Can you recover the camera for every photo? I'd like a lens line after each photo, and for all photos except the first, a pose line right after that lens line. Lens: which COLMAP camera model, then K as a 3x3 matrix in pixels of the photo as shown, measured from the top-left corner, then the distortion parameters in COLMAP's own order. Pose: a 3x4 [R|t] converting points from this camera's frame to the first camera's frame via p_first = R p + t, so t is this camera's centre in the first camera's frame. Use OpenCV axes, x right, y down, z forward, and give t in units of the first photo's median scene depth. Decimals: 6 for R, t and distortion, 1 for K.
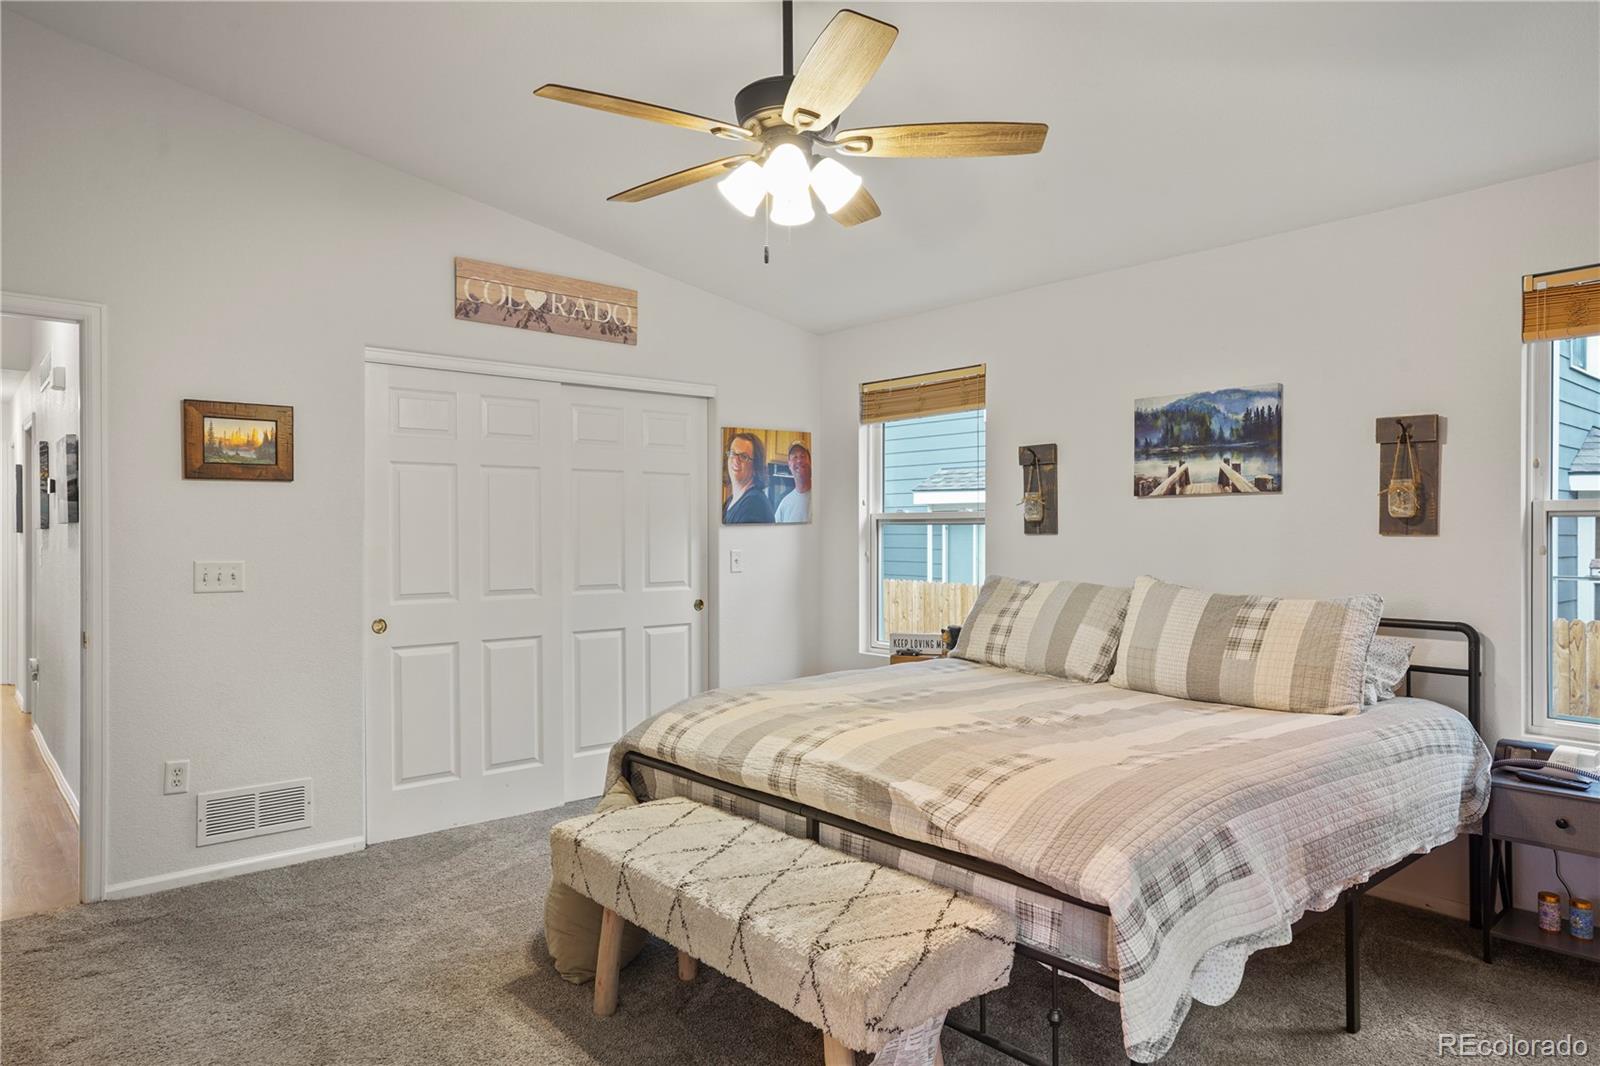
lens RADIAL K [[1000.6, 0, 800.0], [0, 1000.6, 533.0], [0, 0, 1]] dist [-0.002073, 0.001040]
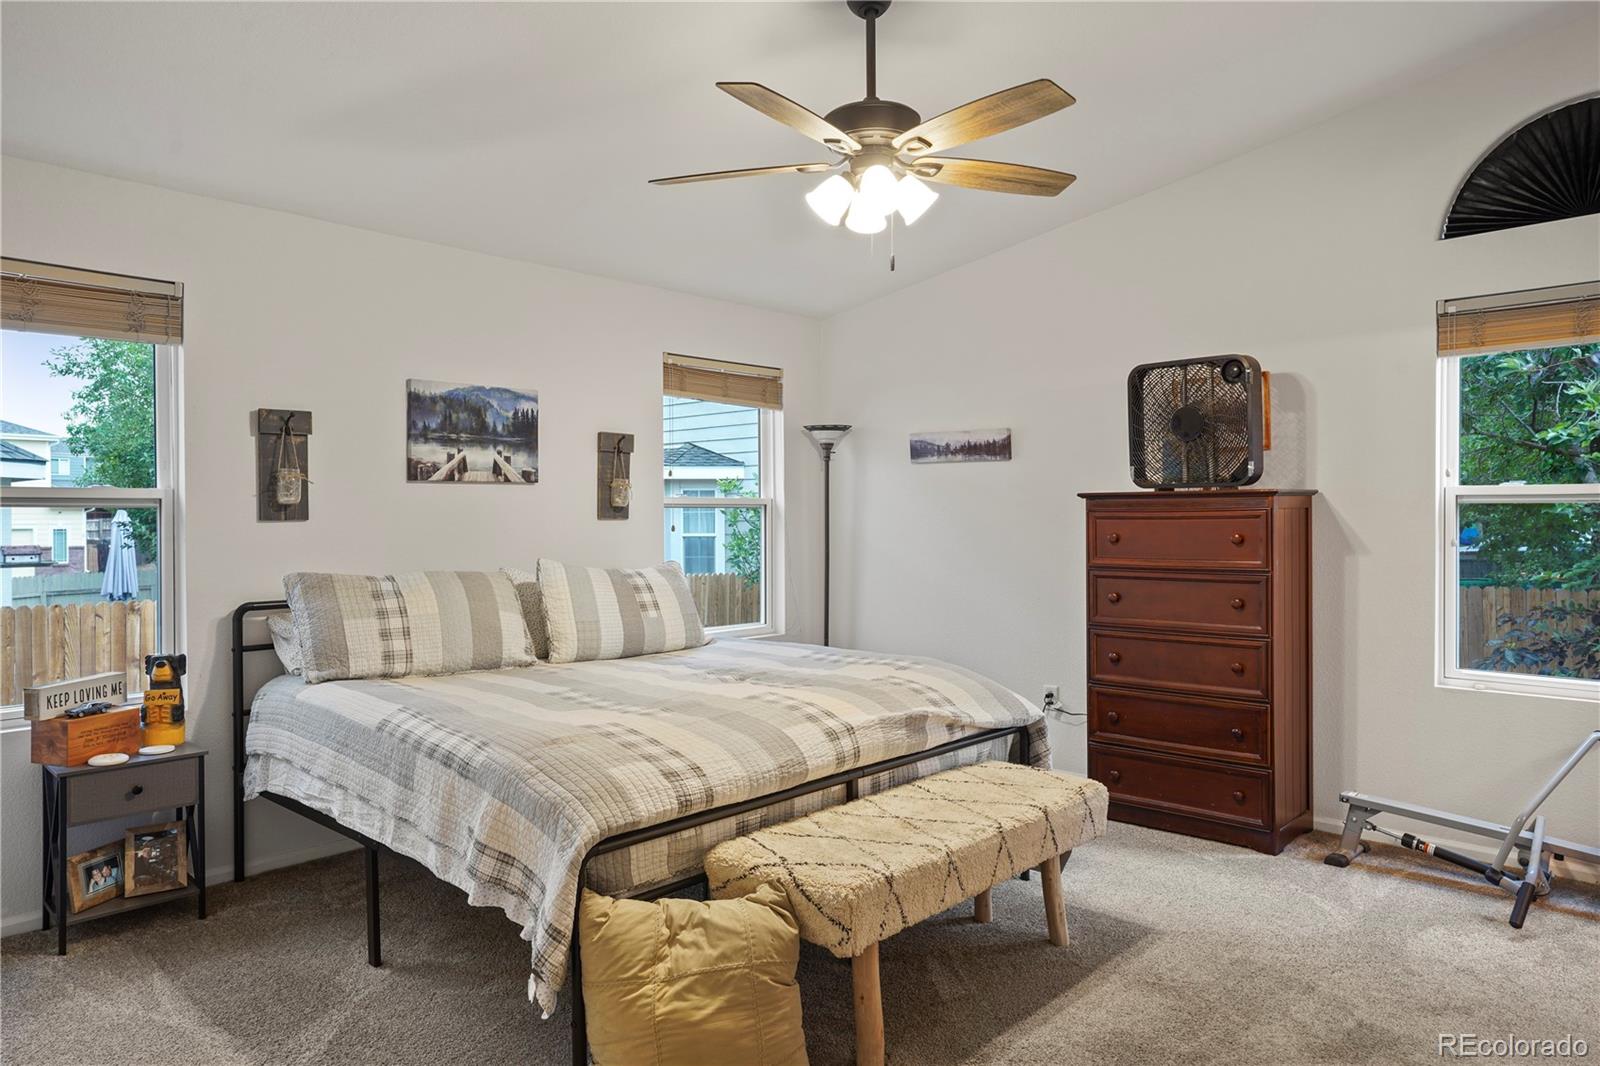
lens RADIAL K [[1037.8, 0, 800.0], [0, 1037.8, 533.0], [0, 0, 1]] dist [-0.000575, 0.000024]
pose [[-0.104513, -0.016942, 0.994379, -0.733301], [0.002634, 0.999847, 0.017312, -0.002680], [-0.994520, 0.004429, -0.104452, 0.779118]]
